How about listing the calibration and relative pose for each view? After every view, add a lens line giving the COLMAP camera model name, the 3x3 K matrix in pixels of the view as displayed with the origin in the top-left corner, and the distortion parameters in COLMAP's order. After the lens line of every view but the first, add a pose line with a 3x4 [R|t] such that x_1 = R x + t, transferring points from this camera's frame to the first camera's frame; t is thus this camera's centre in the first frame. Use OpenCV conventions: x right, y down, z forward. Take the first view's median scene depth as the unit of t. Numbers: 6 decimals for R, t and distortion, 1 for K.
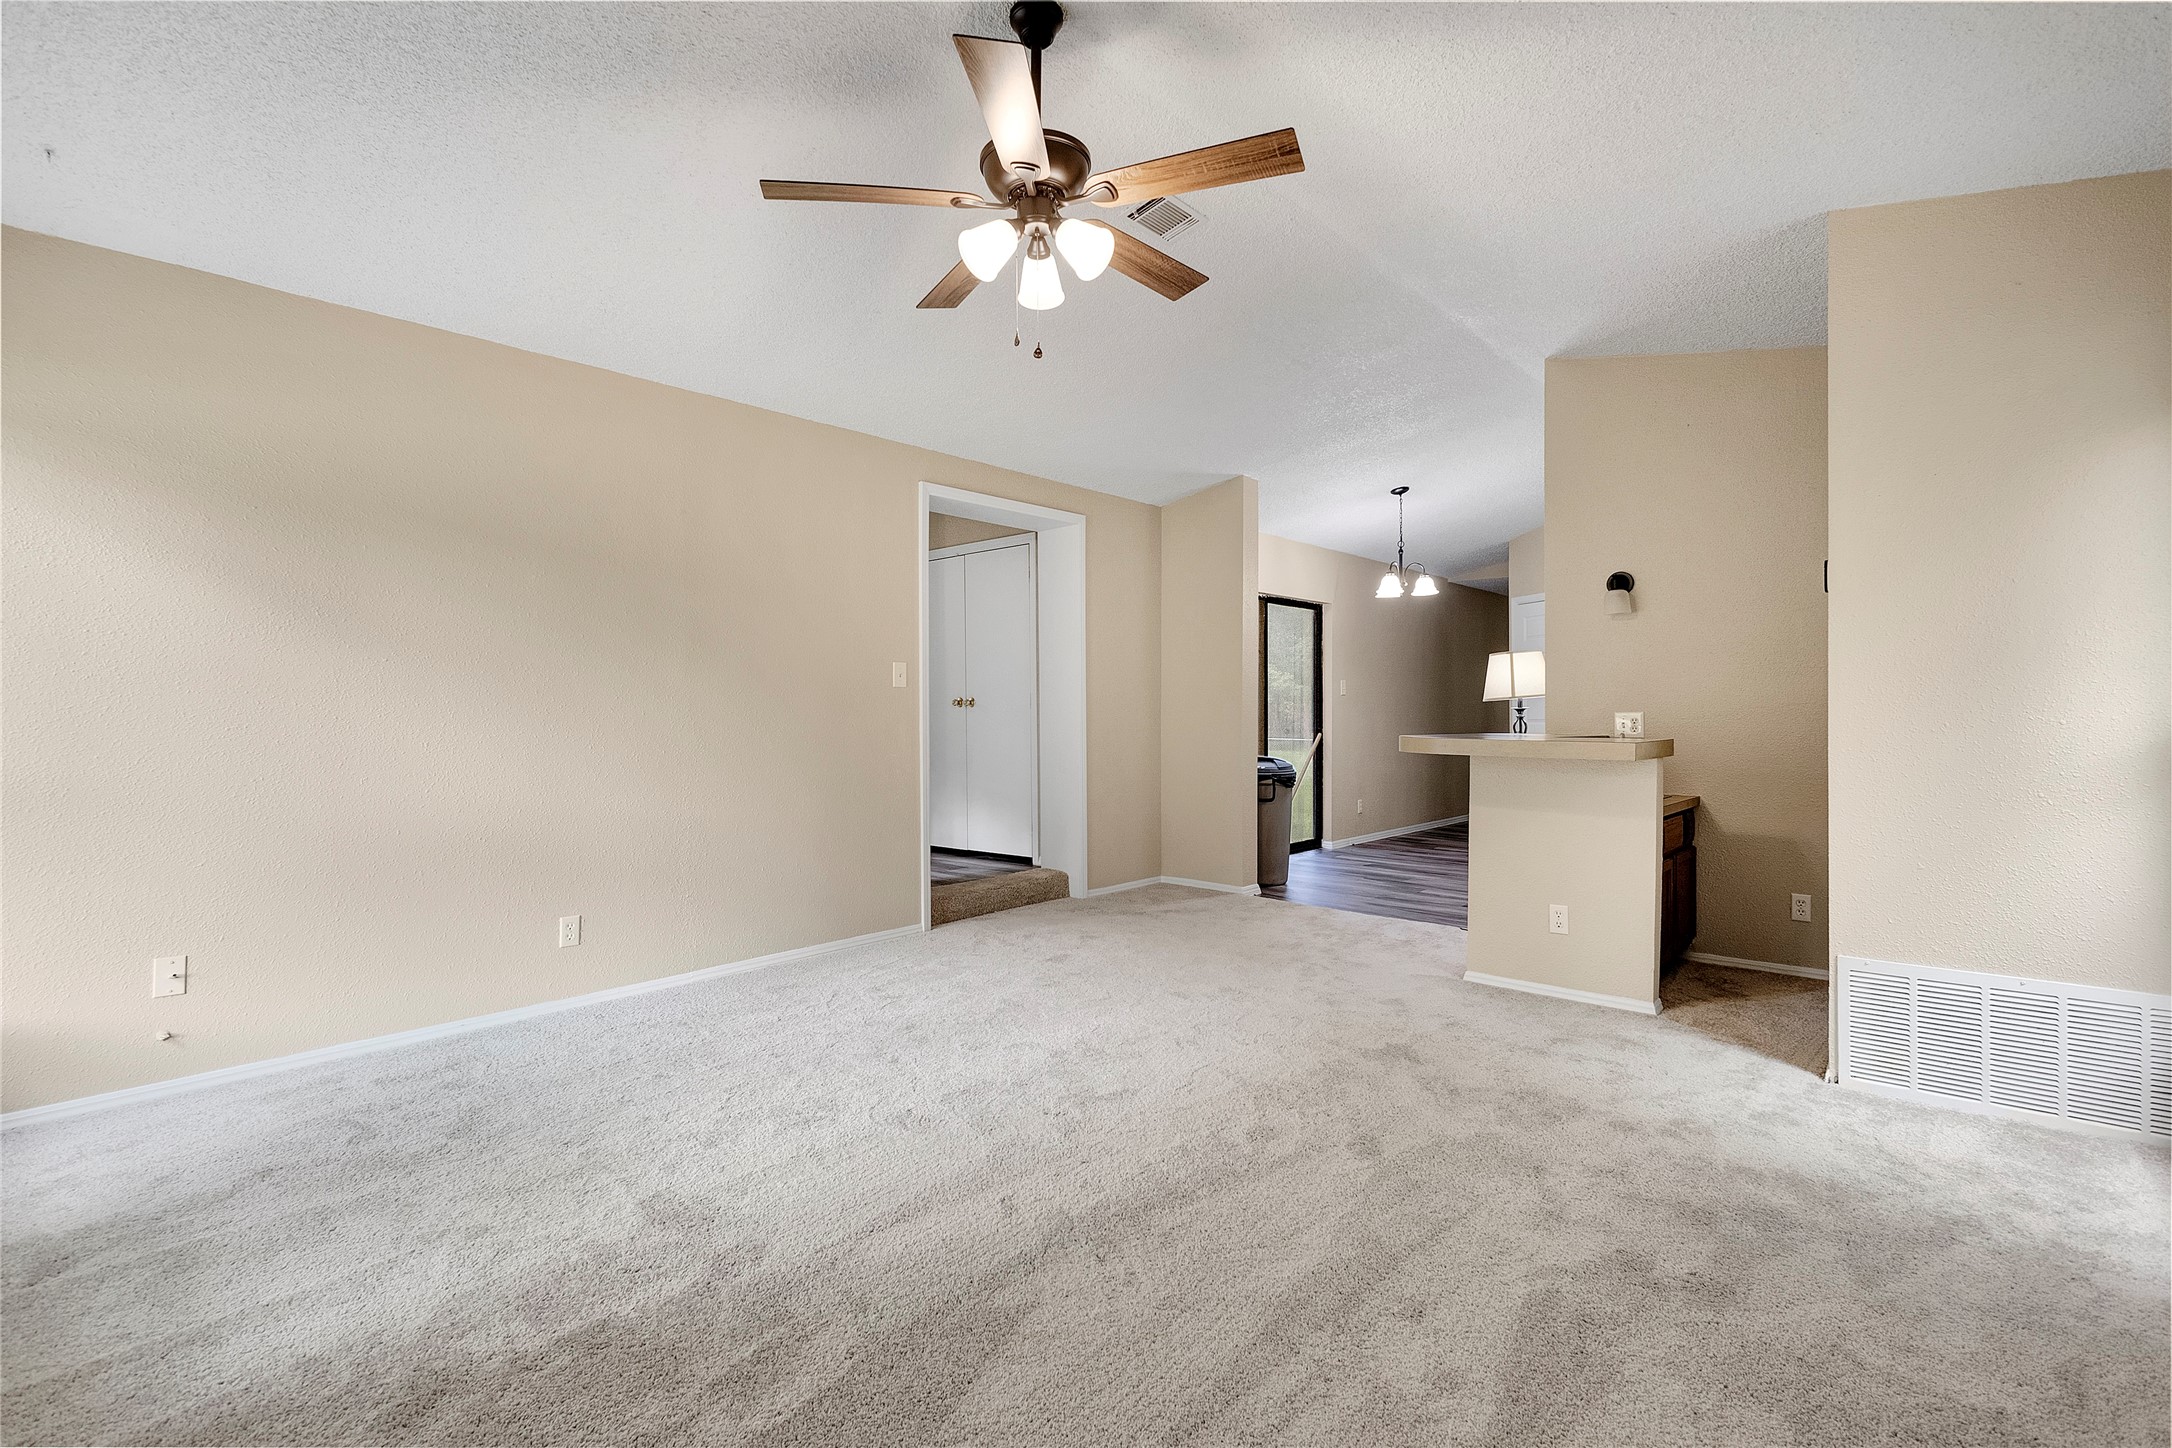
lens RADIAL K [[995.4, 0, 1086.0], [0, 995.4, 724.0], [0, 0, 1]] dist [0.006222, -0.000484]
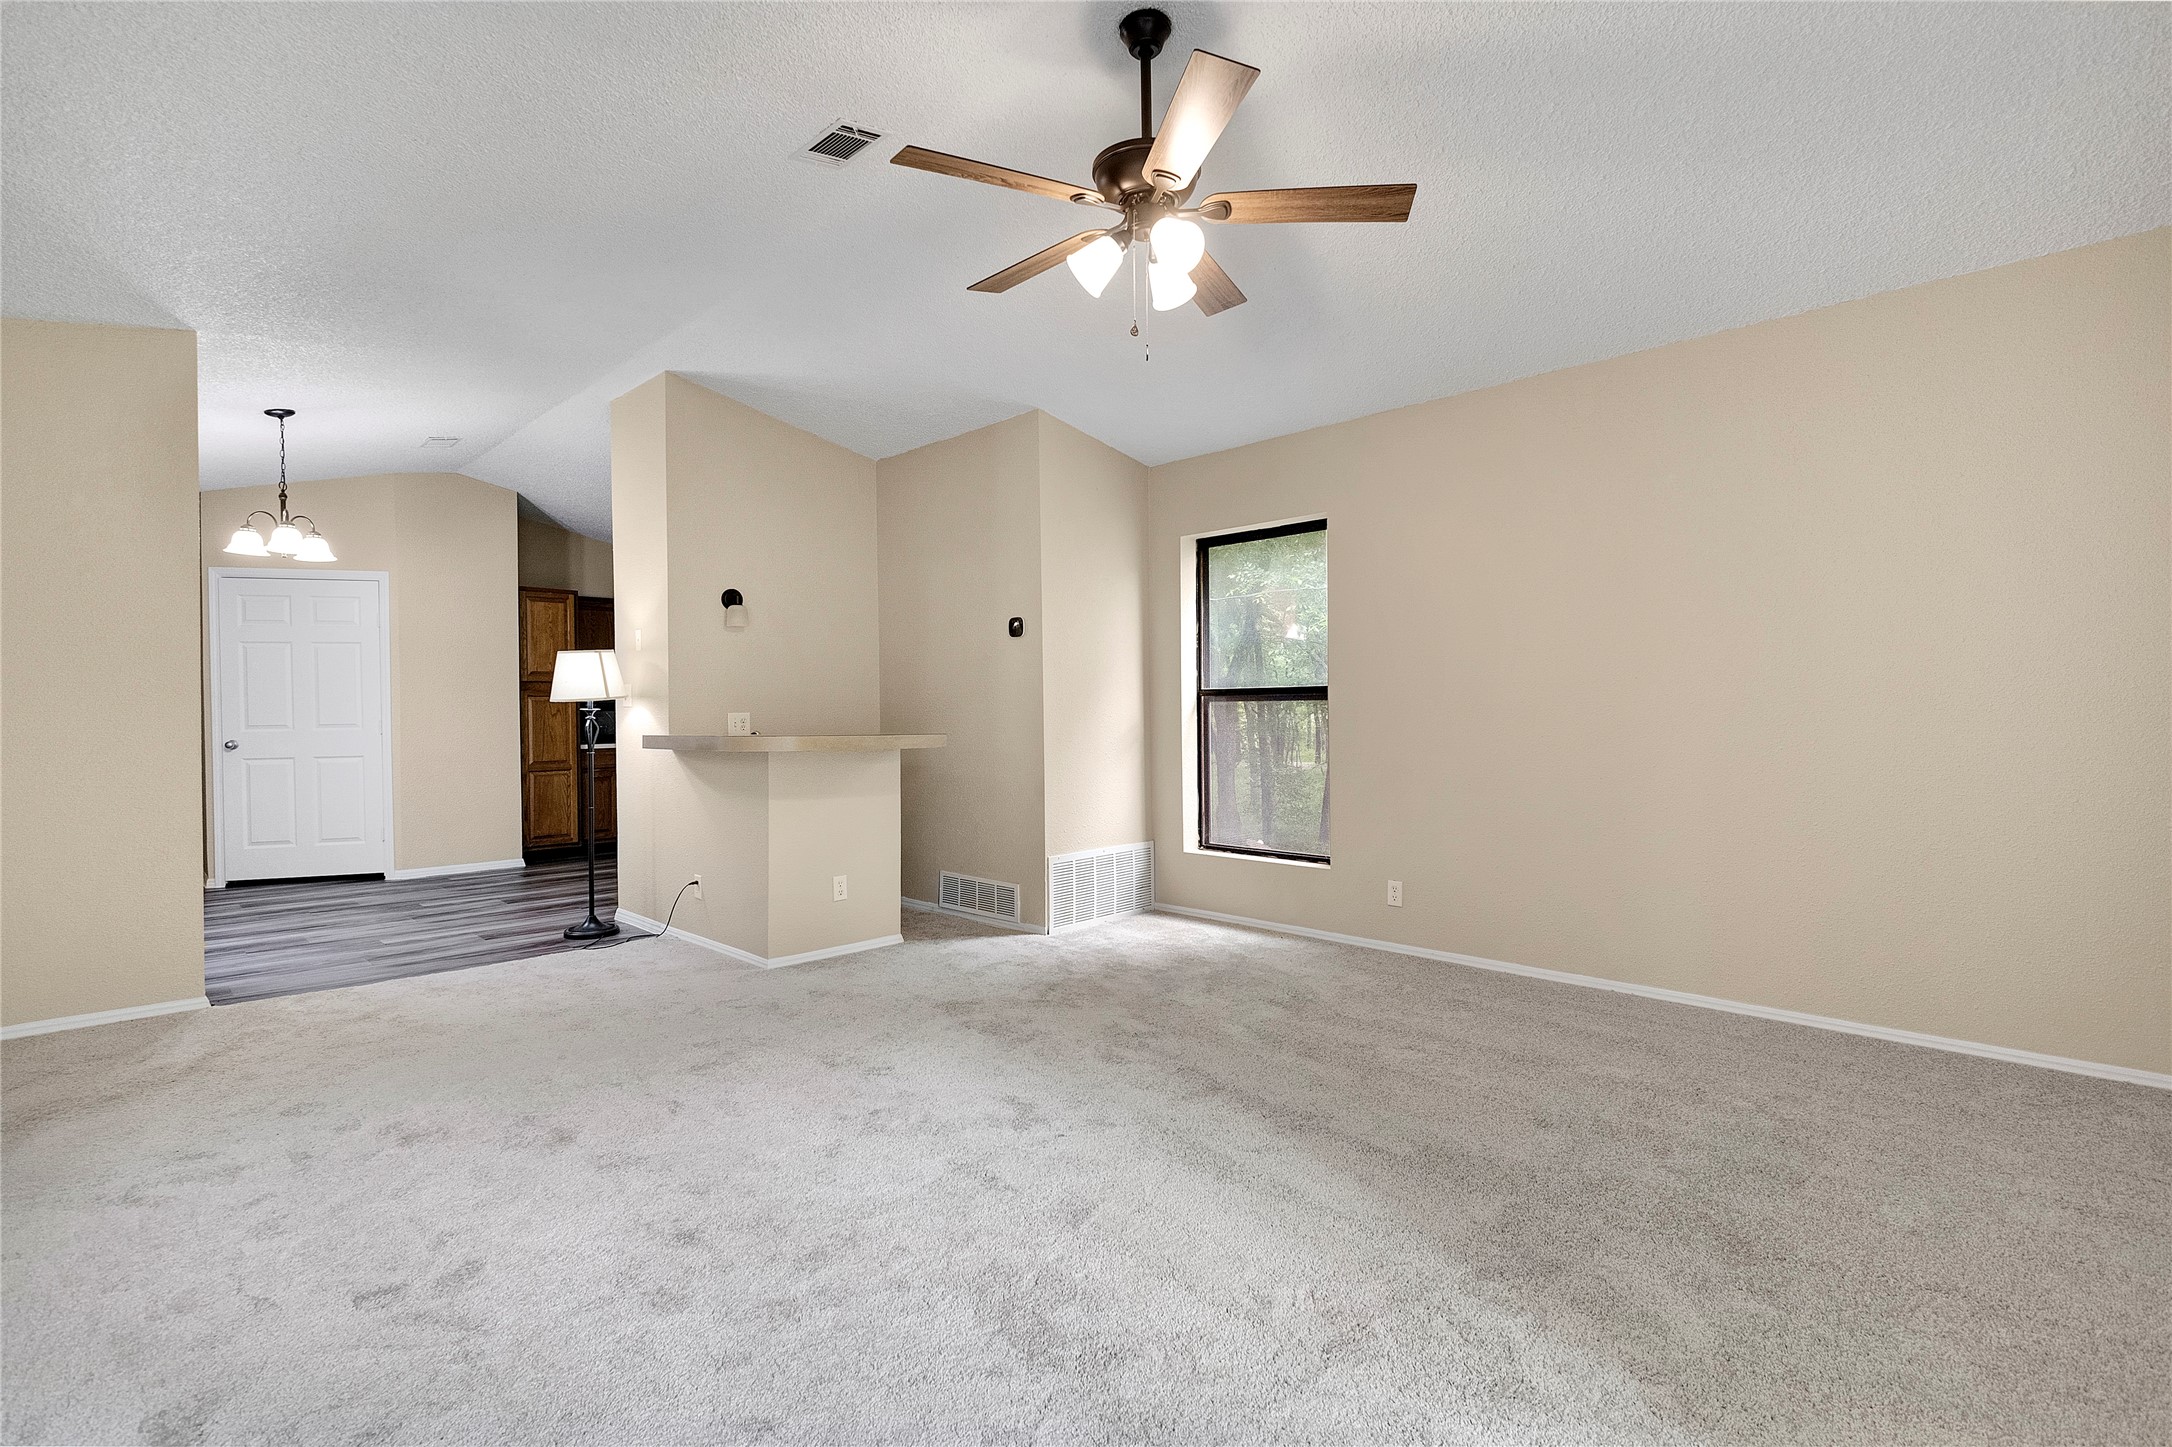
lens RADIAL K [[995.4, 0, 1086.0], [0, 995.4, 723.5], [0, 0, 1]] dist [0.006222, -0.000484]
pose [[0.044425, -0.008556, 0.998976, -0.842293], [0.019210, 0.999786, 0.007708, -0.001229], [-0.998828, 0.018848, 0.044580, 0.810751]]
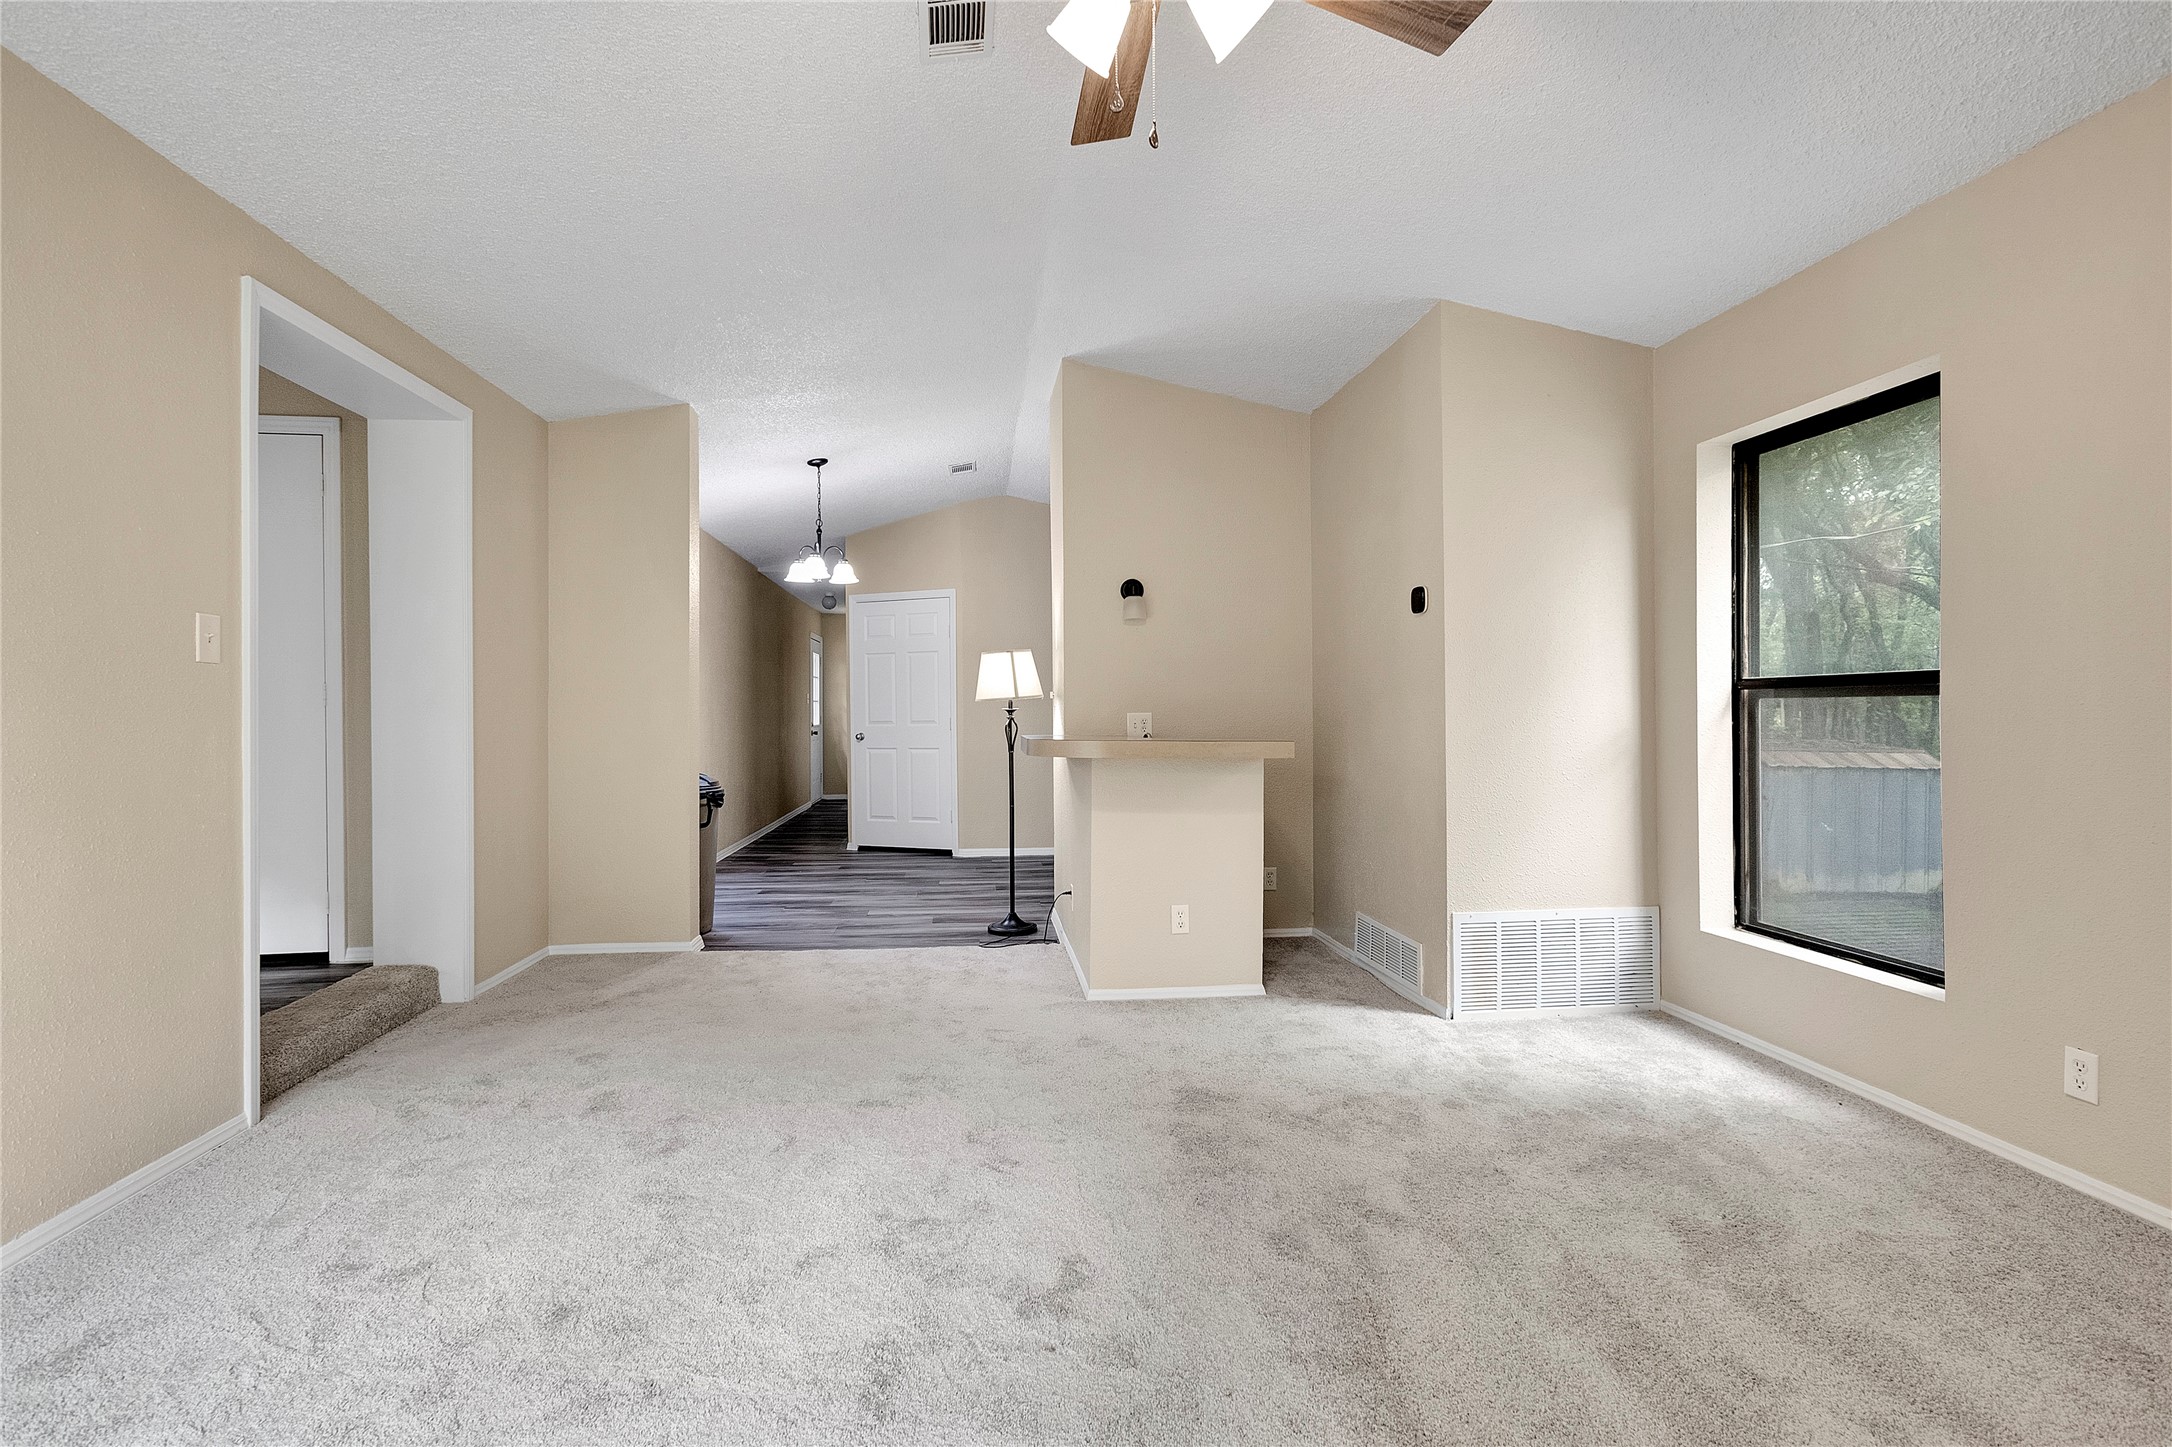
lens RADIAL K [[1021.9, 0, 1083.9], [0, 1021.9, 714.8], [0, 0, 1]] dist [0.004639, 0.000712]
pose [[0.662445, -0.000066, 0.749111, -0.441572], [0.010385, 0.999905, -0.009095, -0.000793], [-0.749039, 0.013804, 0.662382, 0.483749]]
